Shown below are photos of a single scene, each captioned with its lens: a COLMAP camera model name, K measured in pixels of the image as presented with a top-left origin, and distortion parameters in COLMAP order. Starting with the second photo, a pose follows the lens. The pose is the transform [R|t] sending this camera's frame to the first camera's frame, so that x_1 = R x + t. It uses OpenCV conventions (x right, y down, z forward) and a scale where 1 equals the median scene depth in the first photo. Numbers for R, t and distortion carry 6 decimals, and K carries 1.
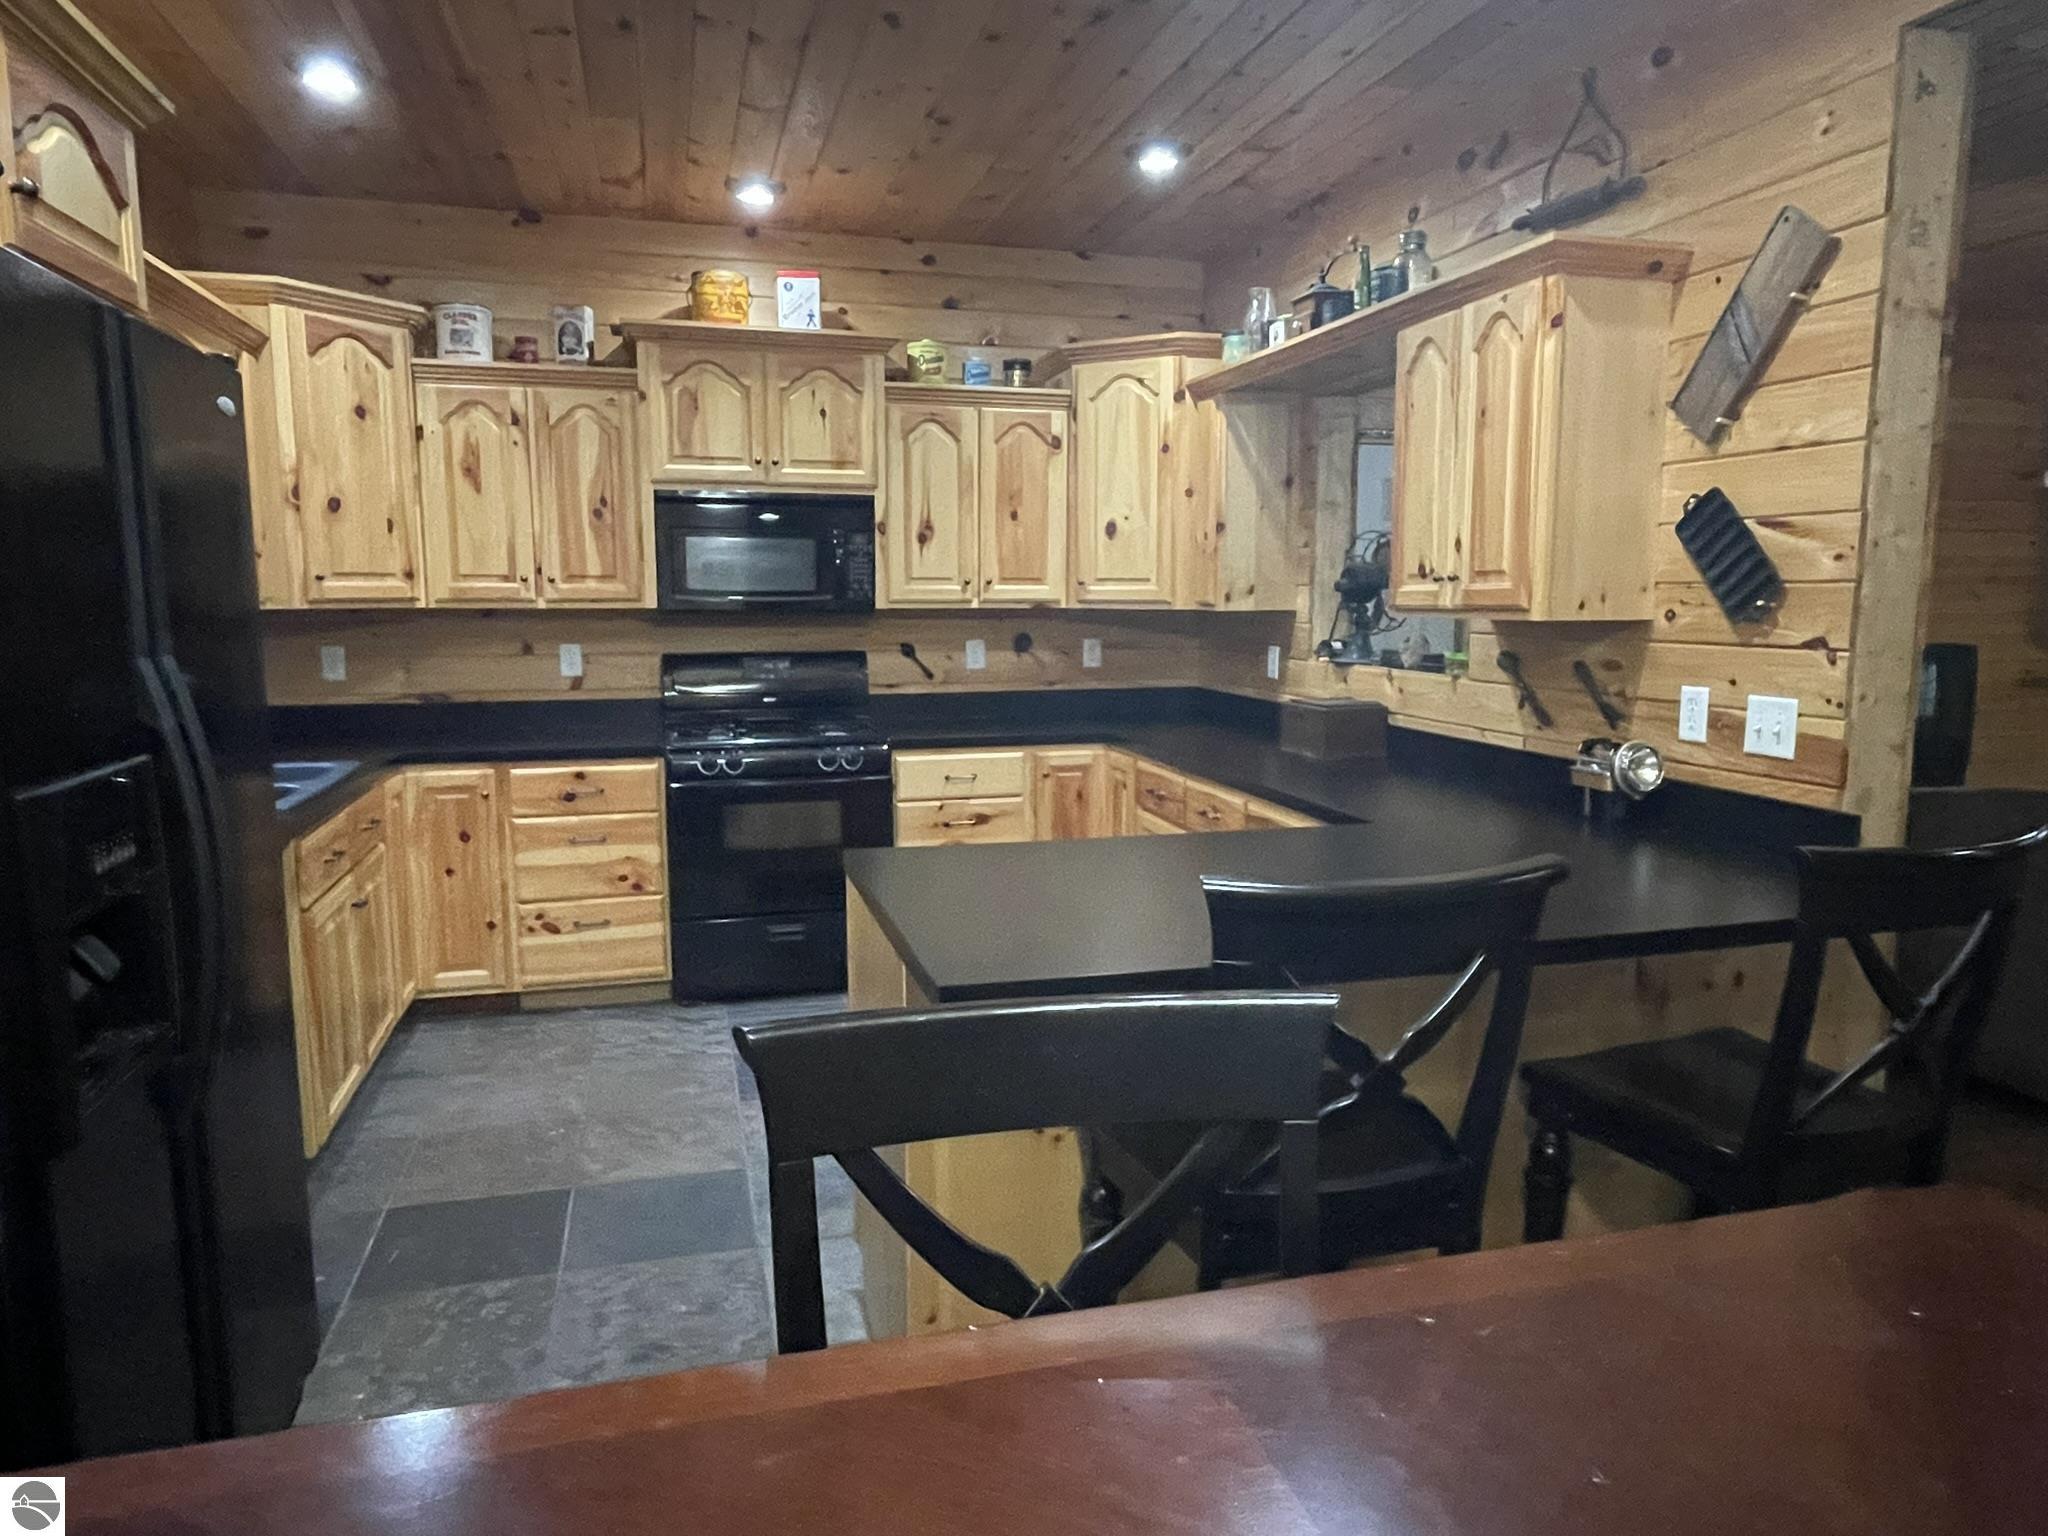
lens RADIAL K [[1280.1, 0, 1022.4], [0, 1280.1, 763.7], [0, 0, 1]] dist [0.004192, -0.002220]
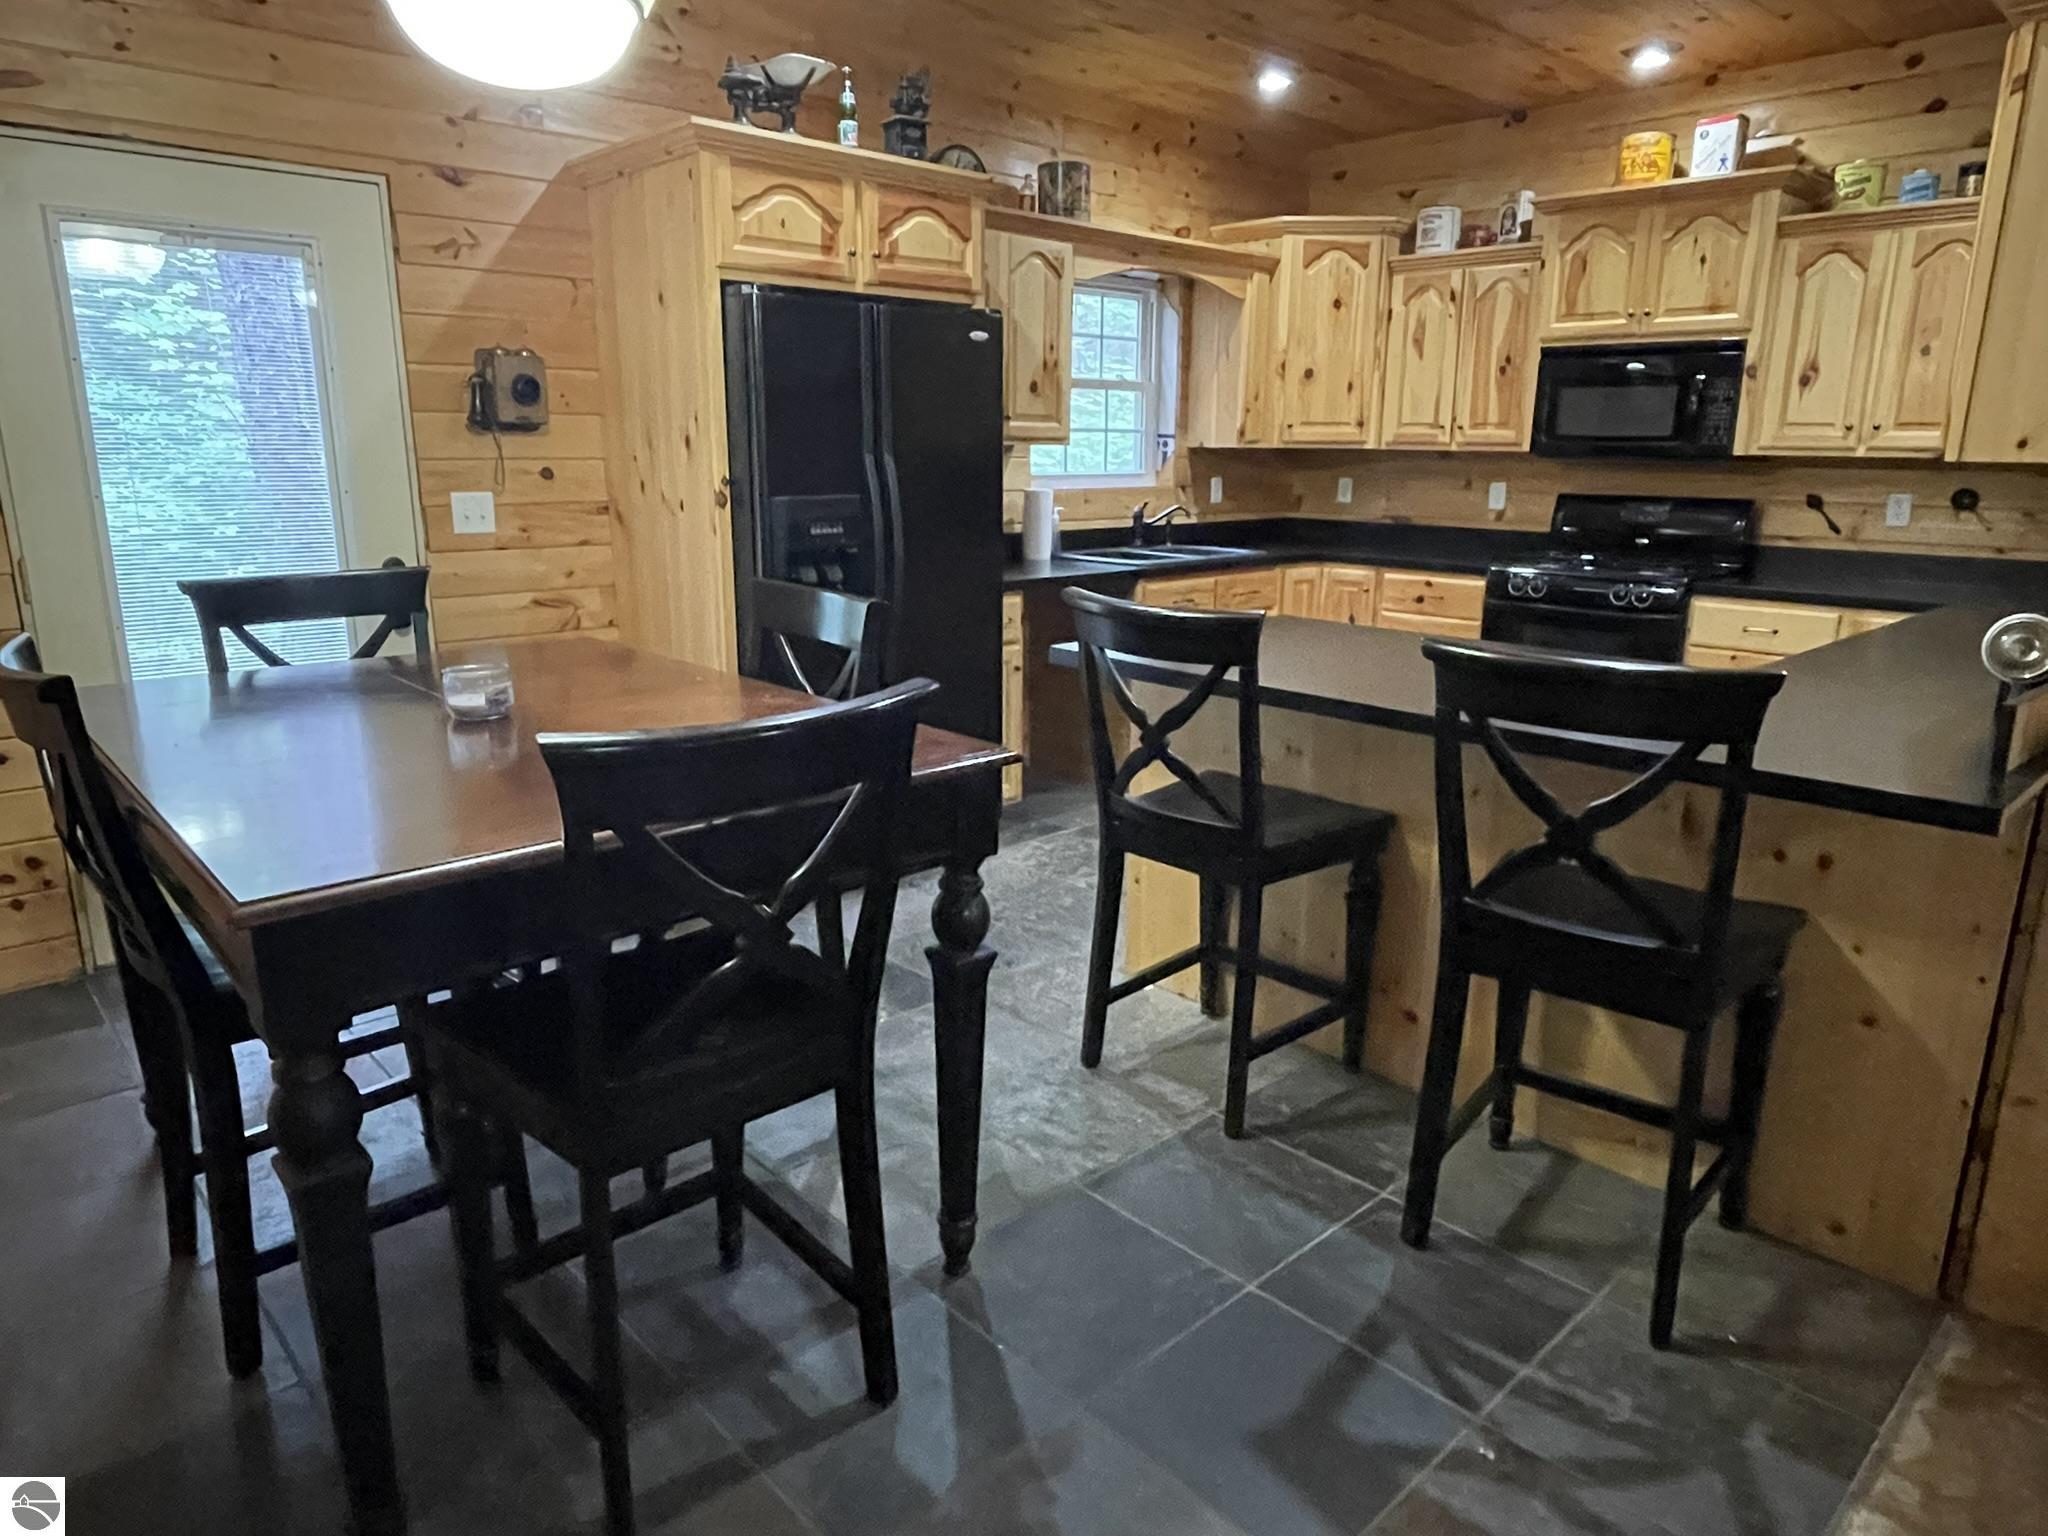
lens RADIAL K [[1280.1, 0, 1019.8], [0, 1280.1, 765.4], [0, 0, 1]] dist [0.004192, -0.002220]
pose [[0.458385, 0.221155, -0.860798, 0.575973], [-0.129634, 0.974824, 0.181419, 0.006553], [0.879249, 0.028429, 0.475514, 0.040399]]
